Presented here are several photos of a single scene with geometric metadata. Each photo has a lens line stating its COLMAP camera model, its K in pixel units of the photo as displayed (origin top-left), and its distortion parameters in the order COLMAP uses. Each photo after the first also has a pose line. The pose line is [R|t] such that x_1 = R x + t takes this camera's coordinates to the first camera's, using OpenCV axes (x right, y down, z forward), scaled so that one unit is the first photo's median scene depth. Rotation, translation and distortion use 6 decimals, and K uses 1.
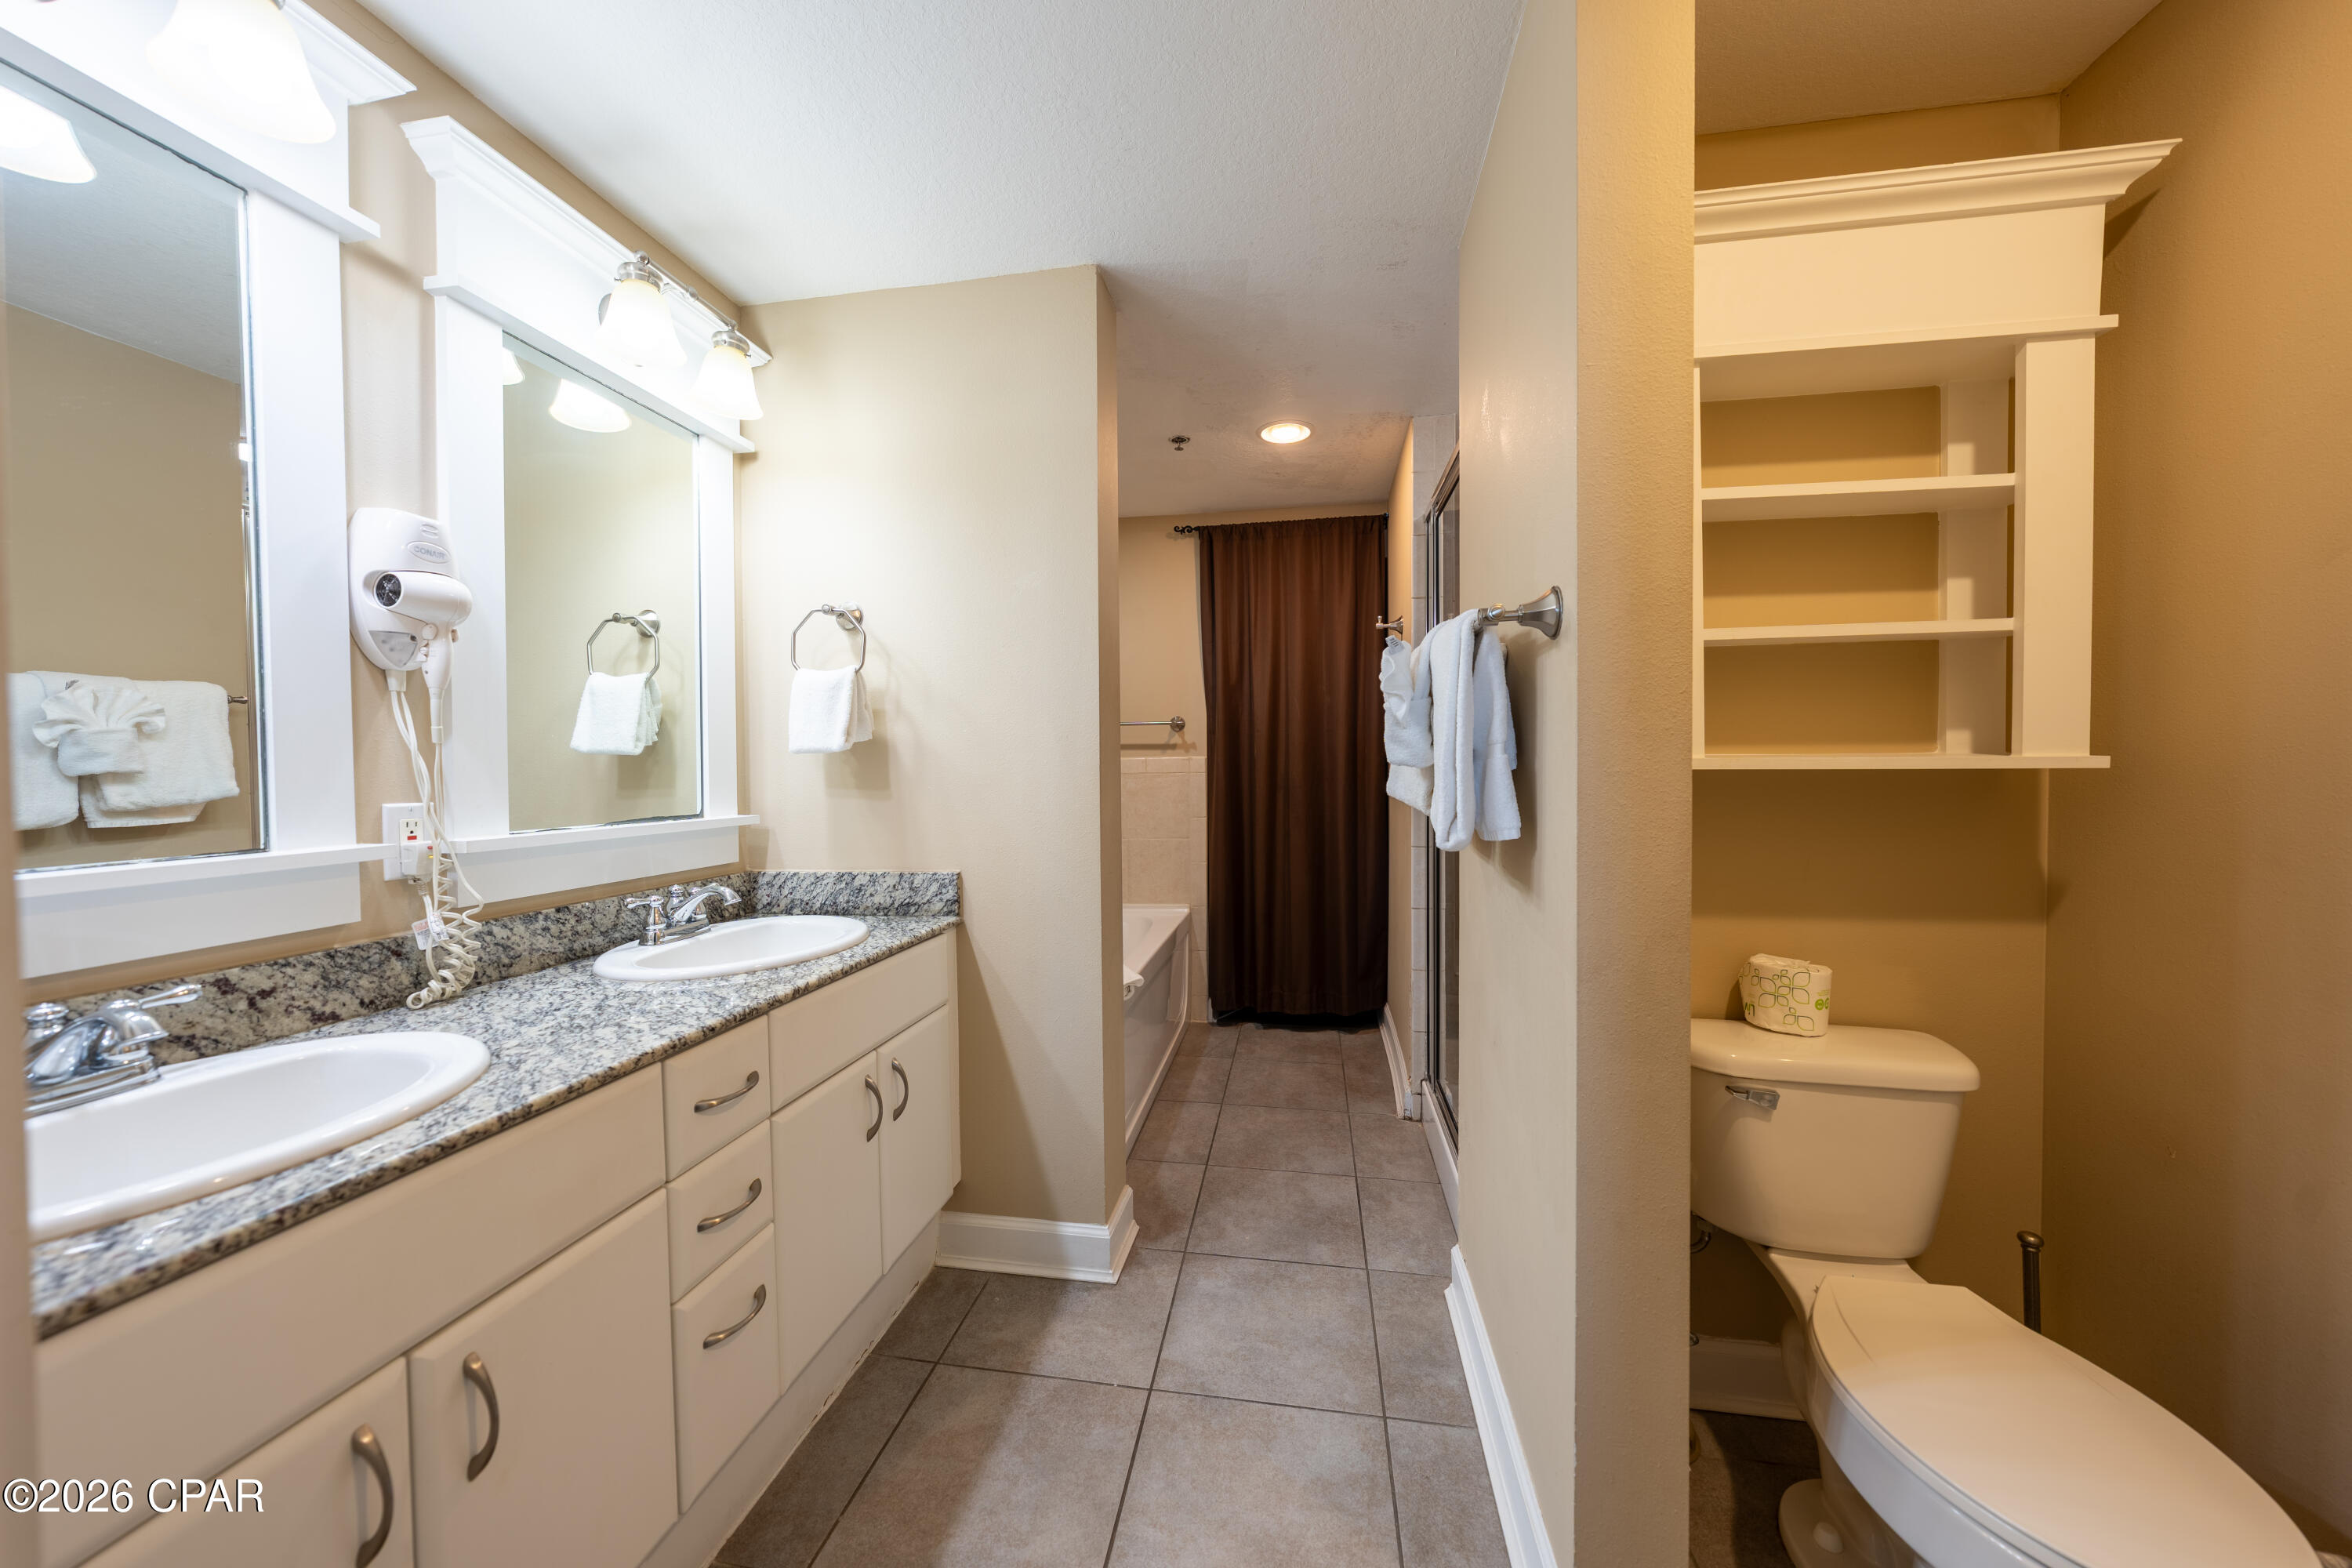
lens RADIAL K [[799.8, 0, 1173.0], [0, 799.8, 775.0], [0, 0, 1]] dist [-0.003942, 0.001037]
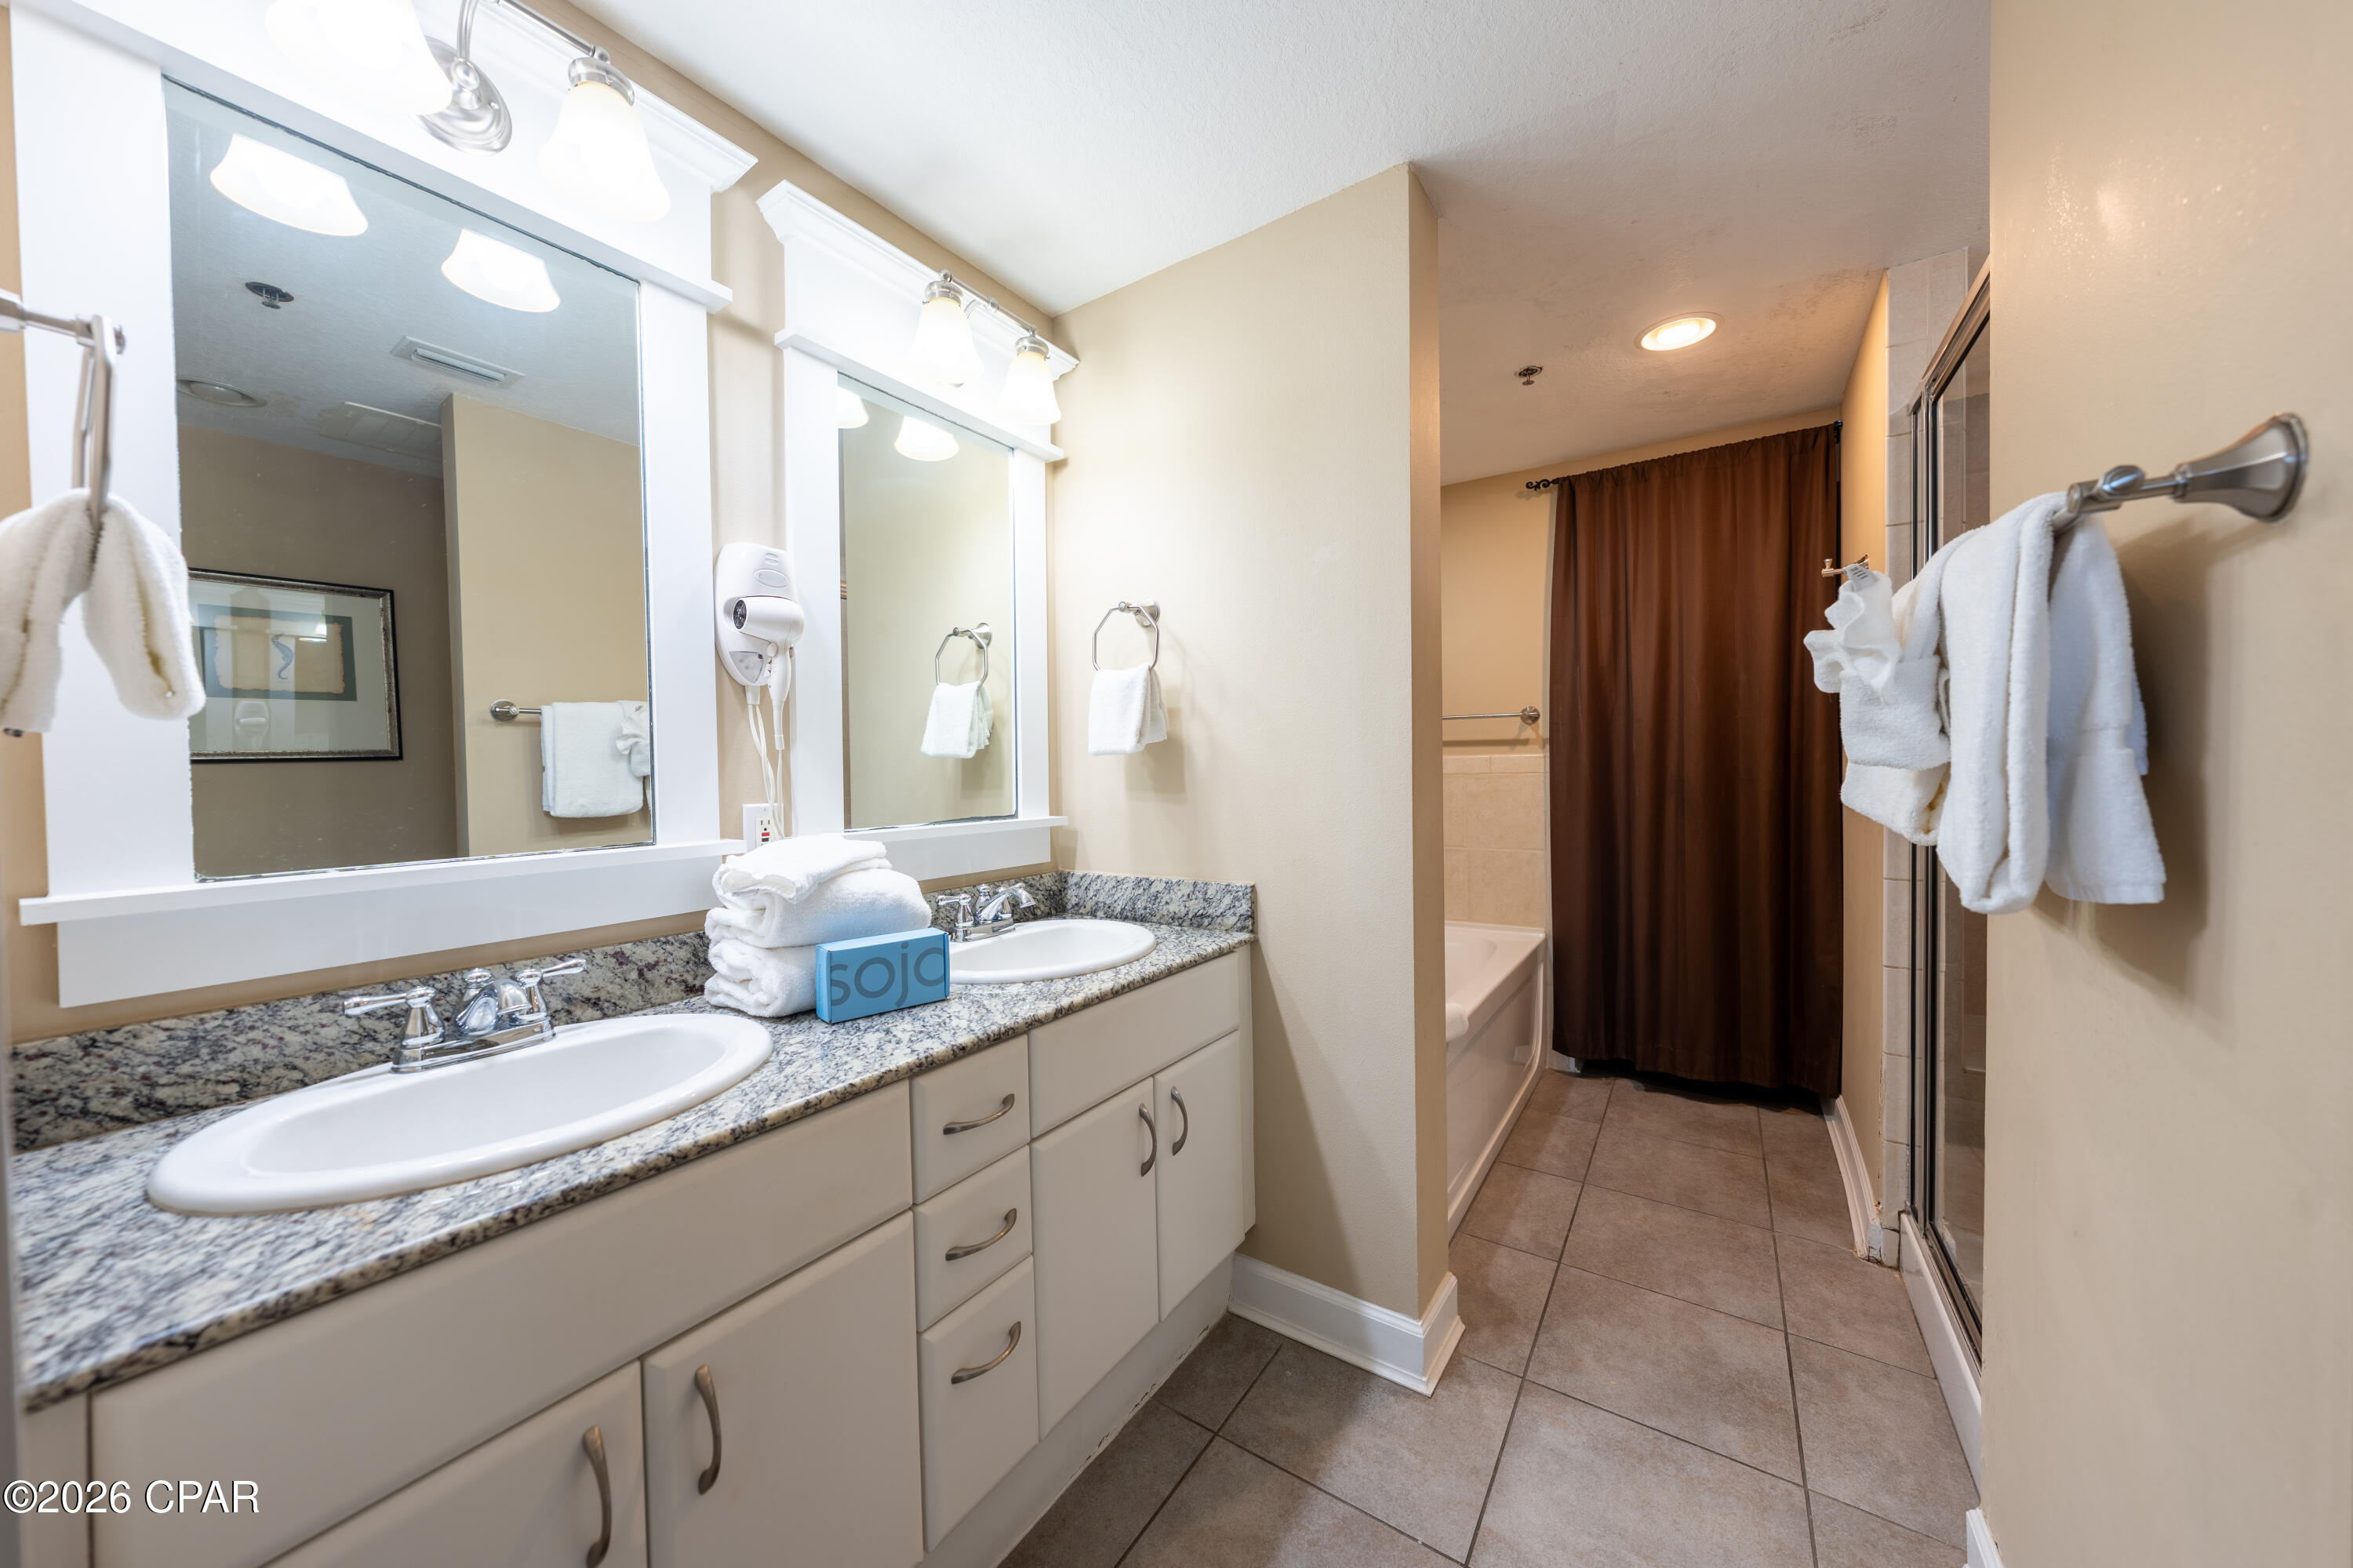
lens RADIAL K [[800.2, 0, 1180.4], [0, 800.2, 777.6], [0, 0, 1]] dist [-0.003942, 0.001037]
pose [[0.912313, 0.002368, -0.409487, 0.030826], [-0.000025, 0.999984, 0.005729, -0.005900], [0.409493, -0.005216, 0.912298, 0.156303]]
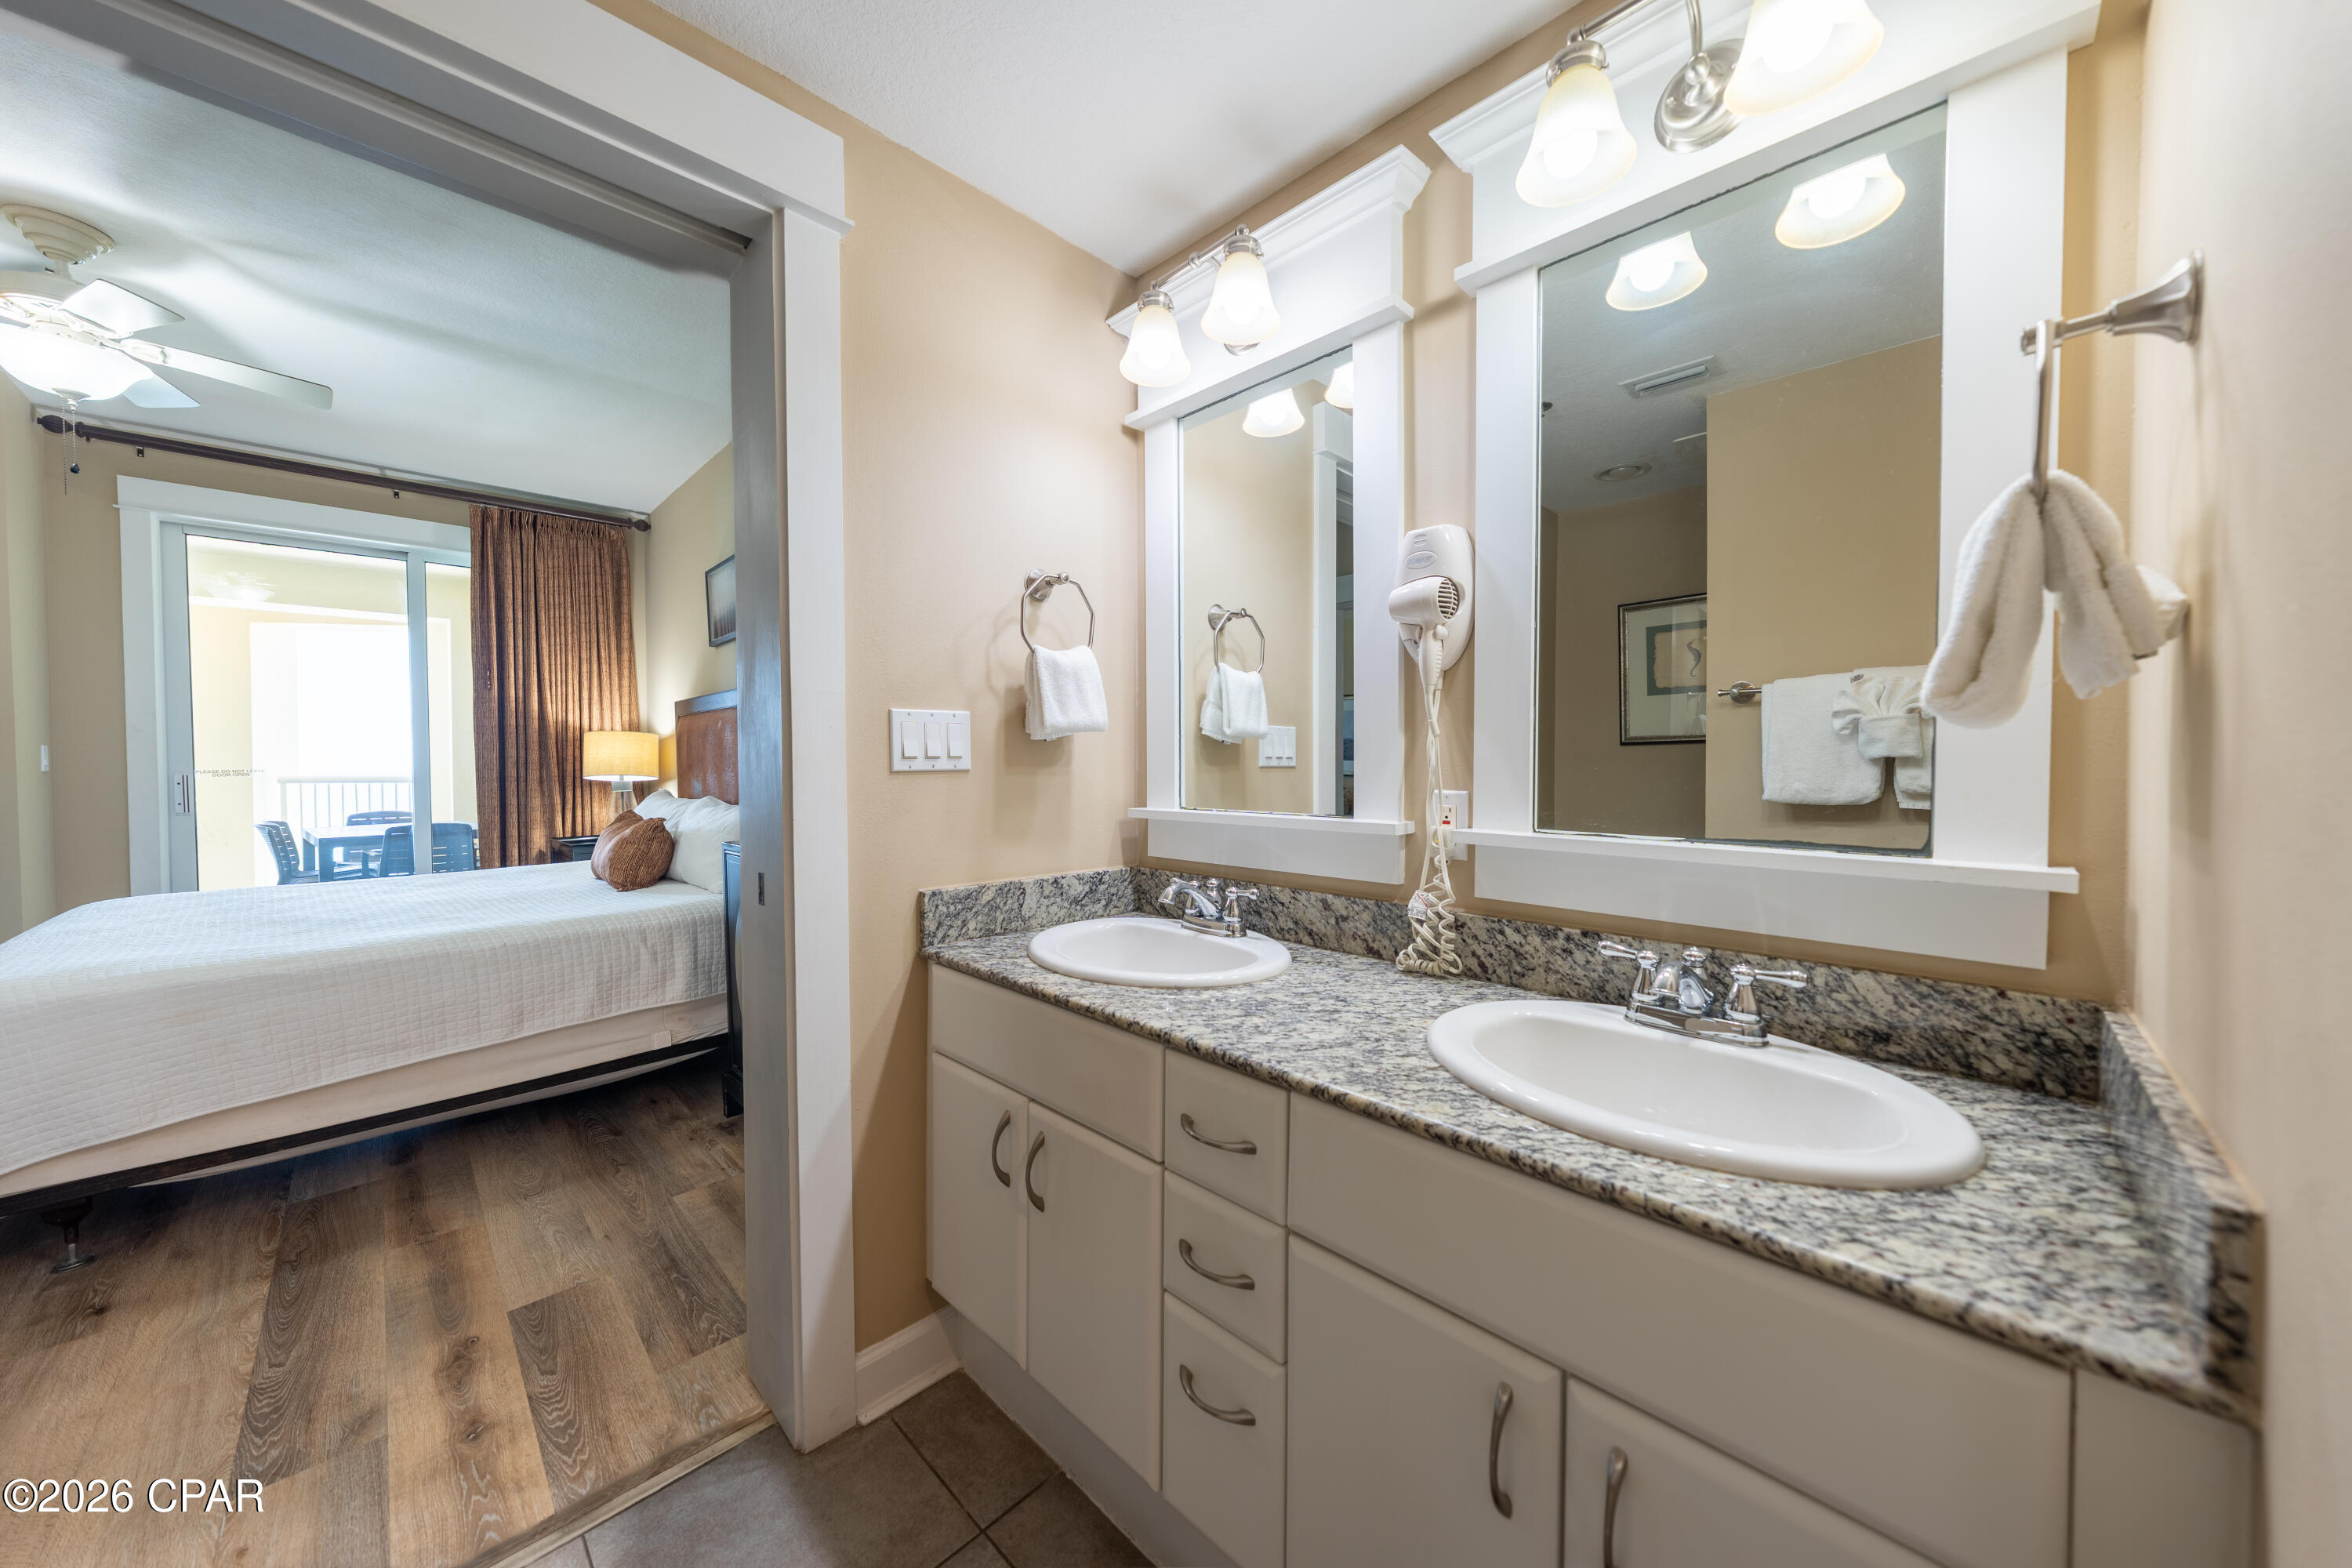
lens RADIAL K [[799.8, 0, 1166.2], [0, 799.8, 770.9], [0, 0, 1]] dist [-0.003942, 0.001037]
pose [[-0.575133, 0.022532, -0.817750, 0.116891], [-0.004009, 0.999531, 0.030360, -0.016581], [0.818050, 0.020739, -0.574773, 0.966303]]
